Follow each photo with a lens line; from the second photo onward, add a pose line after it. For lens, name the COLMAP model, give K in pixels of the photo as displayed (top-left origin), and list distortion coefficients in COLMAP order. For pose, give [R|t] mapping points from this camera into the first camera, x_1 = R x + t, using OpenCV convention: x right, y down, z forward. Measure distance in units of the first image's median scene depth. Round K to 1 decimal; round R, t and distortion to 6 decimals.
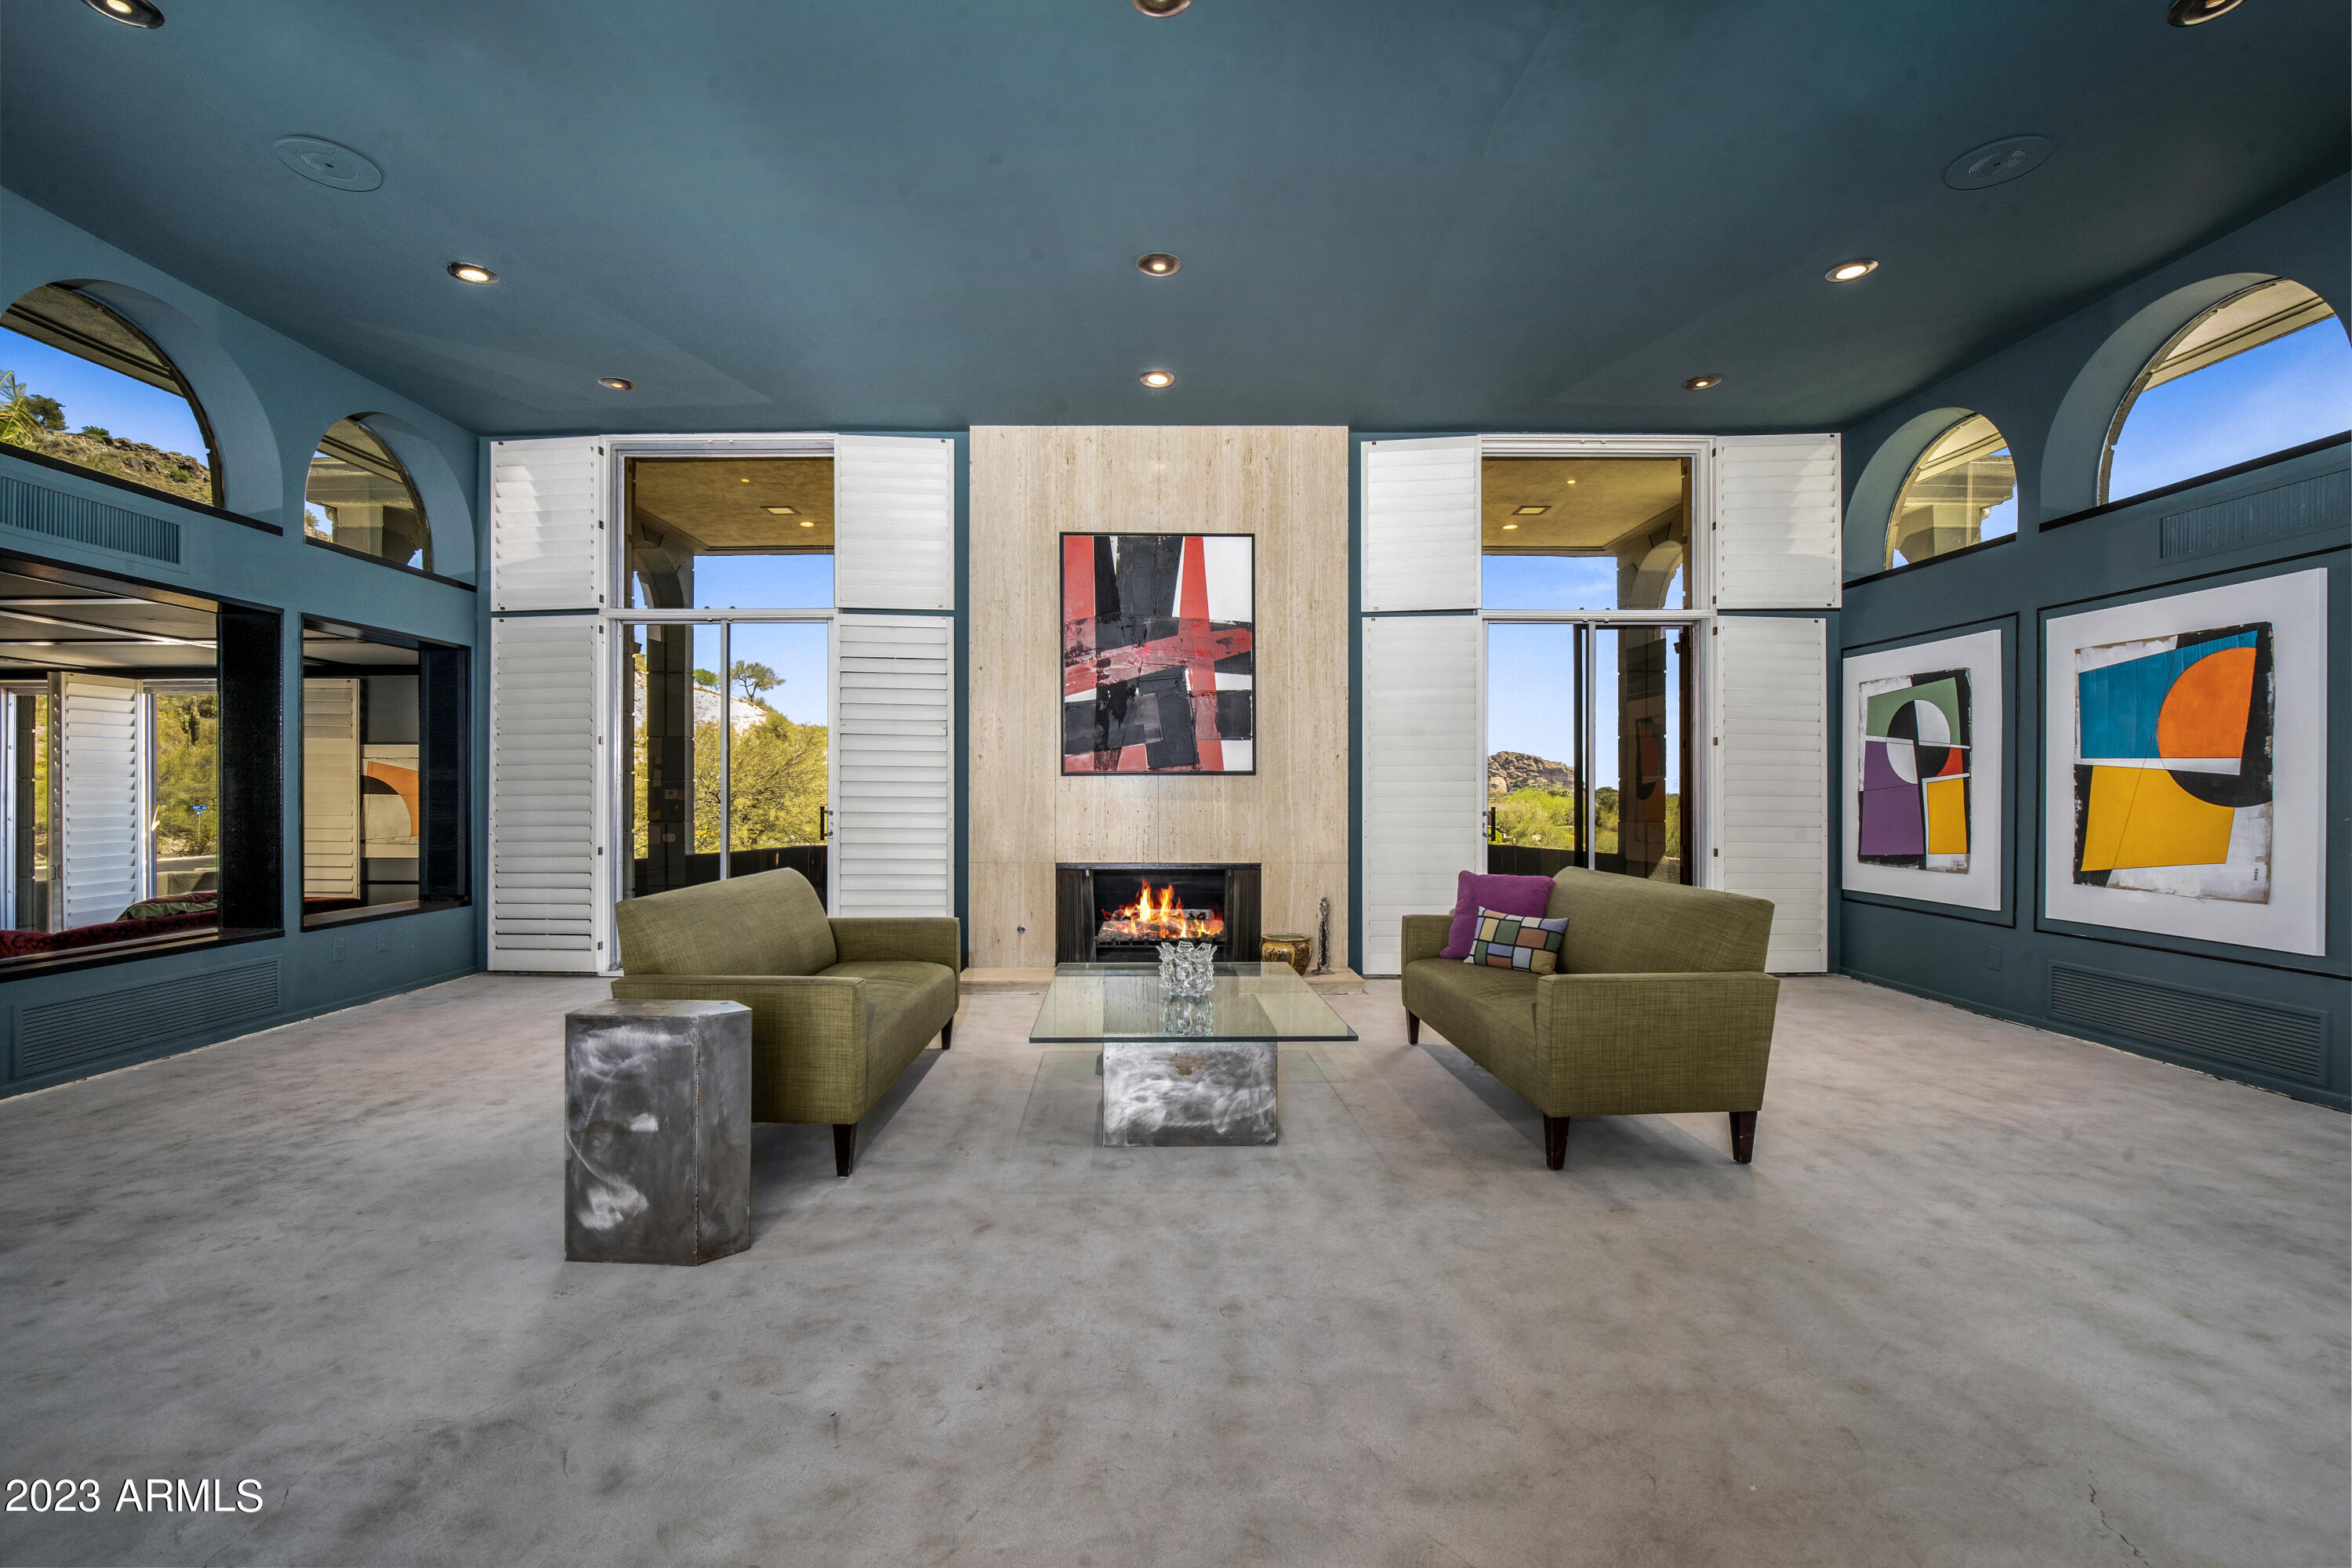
lens RADIAL K [[998.6, 0, 1142.8], [0, 998.6, 791.5], [0, 0, 1]] dist [-0.011877, 0.000144]
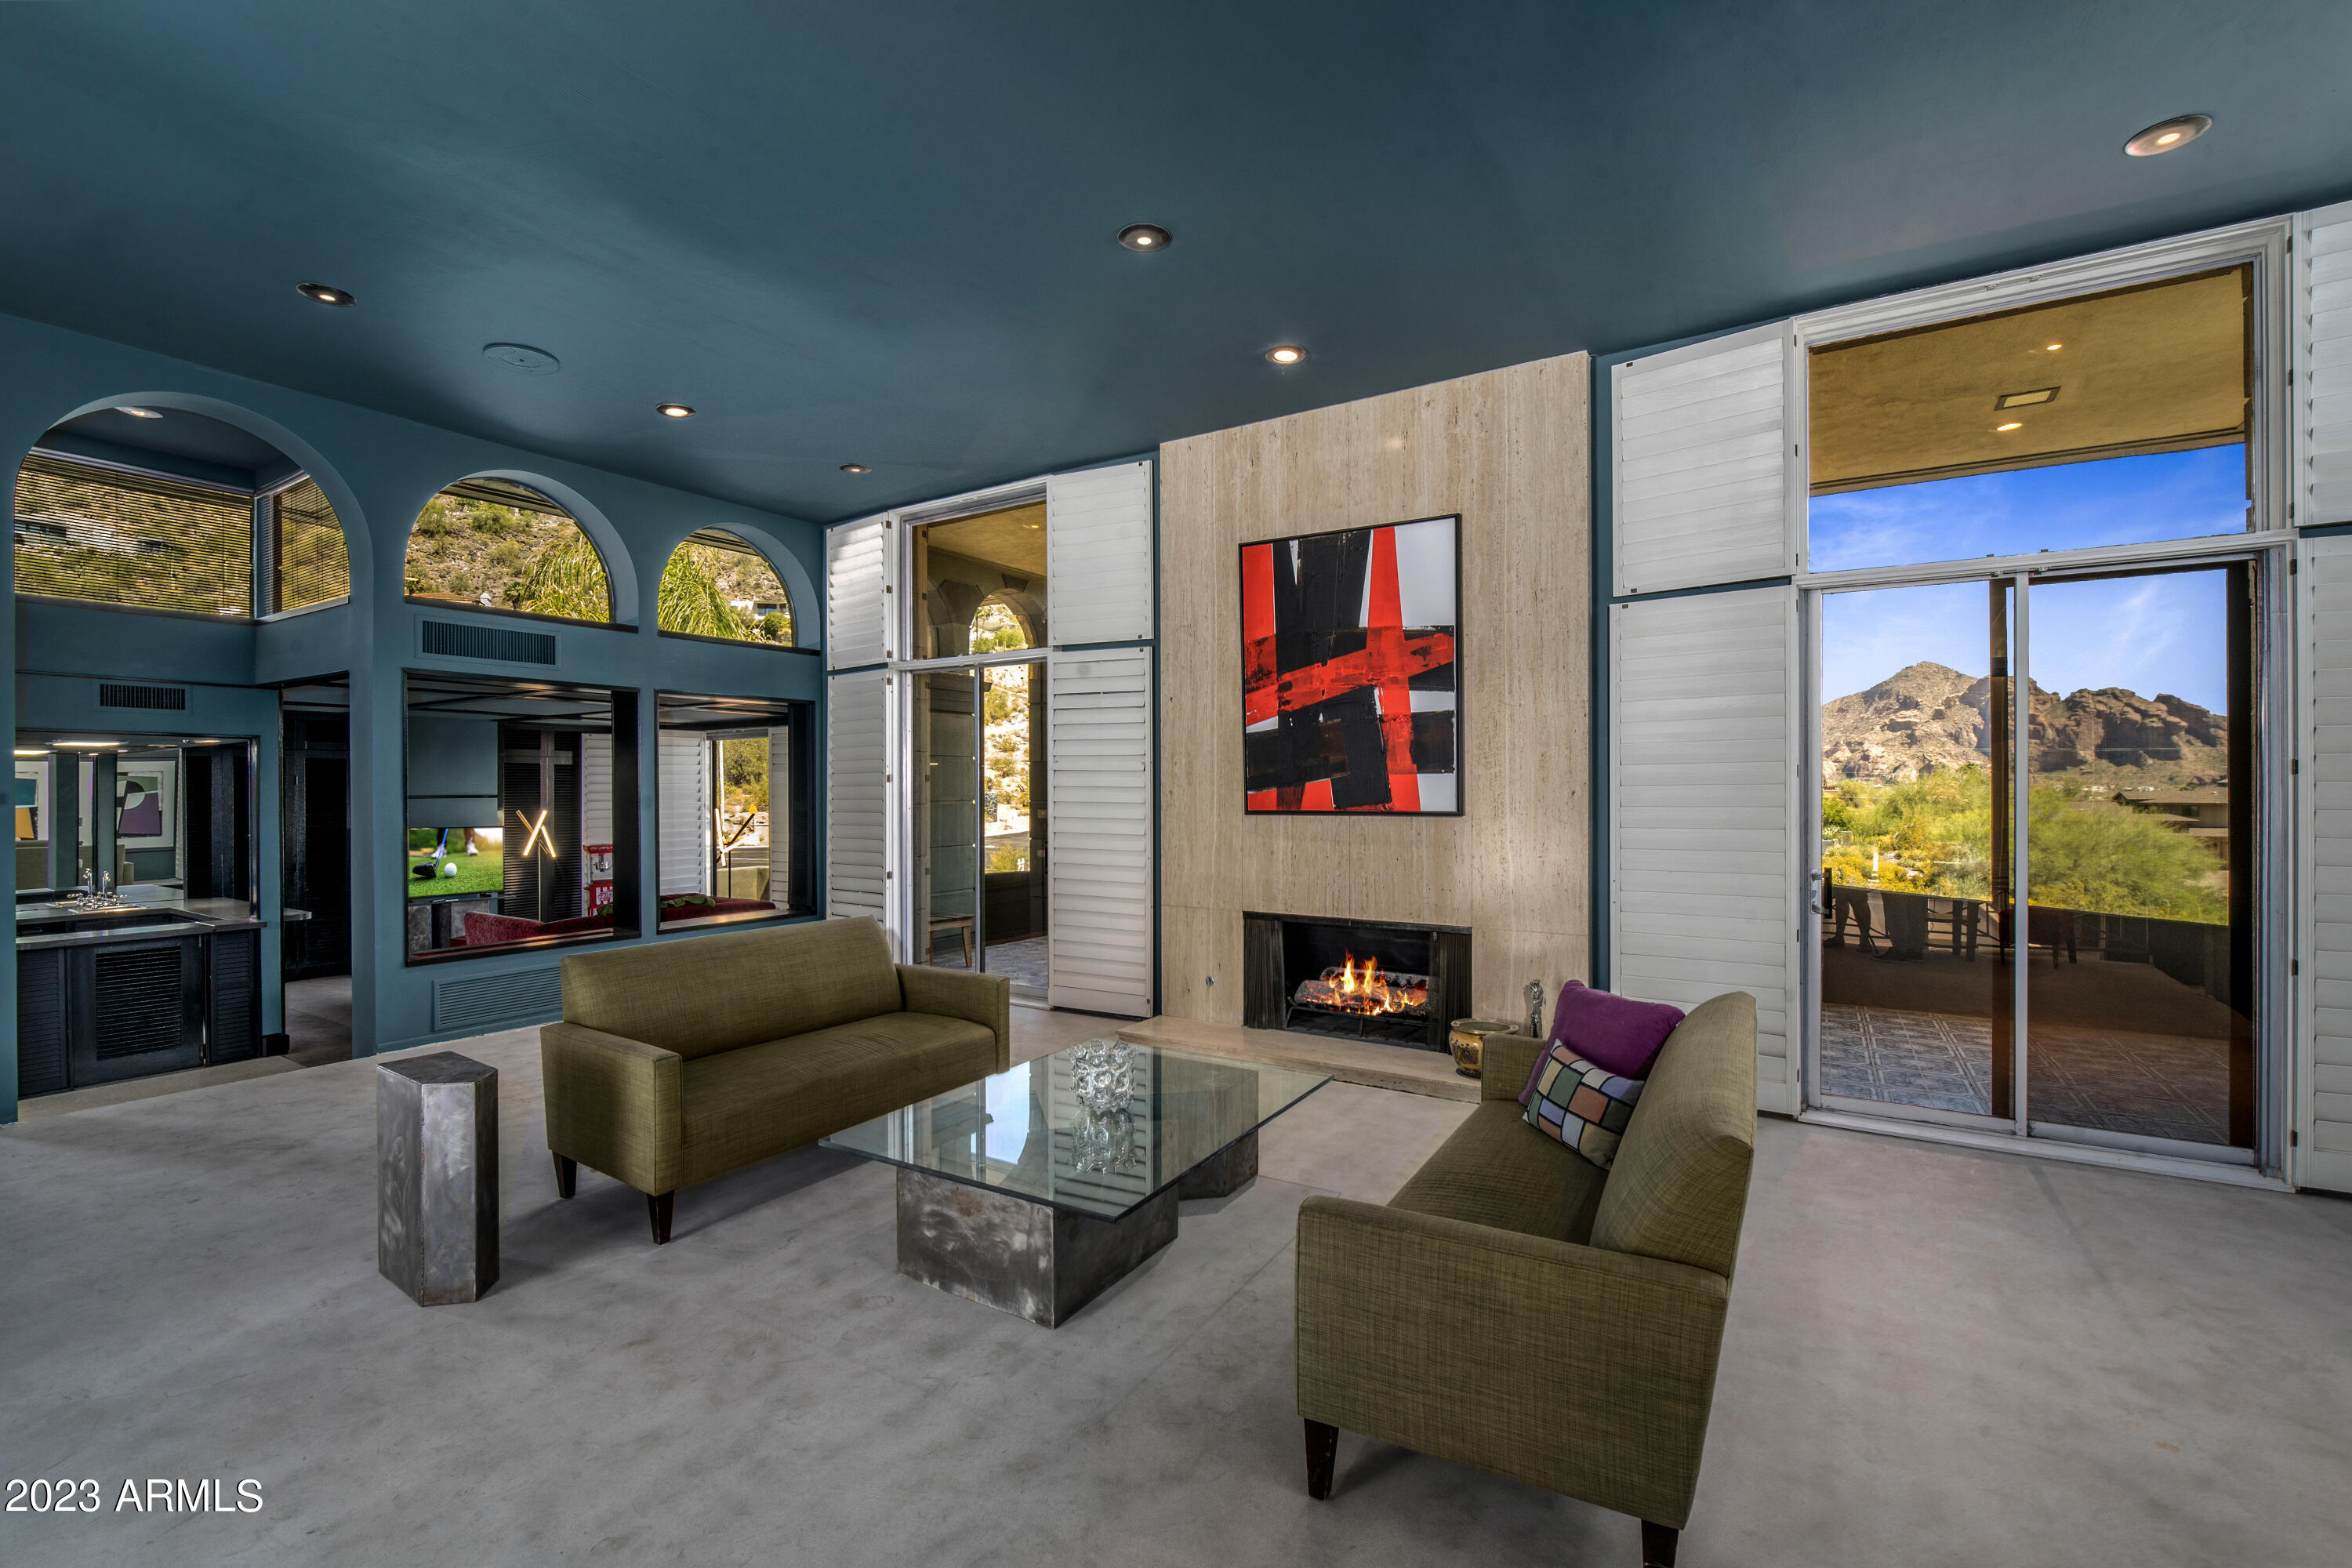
lens RADIAL K [[998.6, 0, 1142.8], [0, 998.6, 791.5], [0, 0, 1]] dist [-0.011877, 0.000144]
pose [[0.845410, -0.001645, -0.534116, 0.321793], [0.003435, 0.999991, 0.002358, -0.039144], [0.534108, -0.003829, 0.845408, 0.191872]]
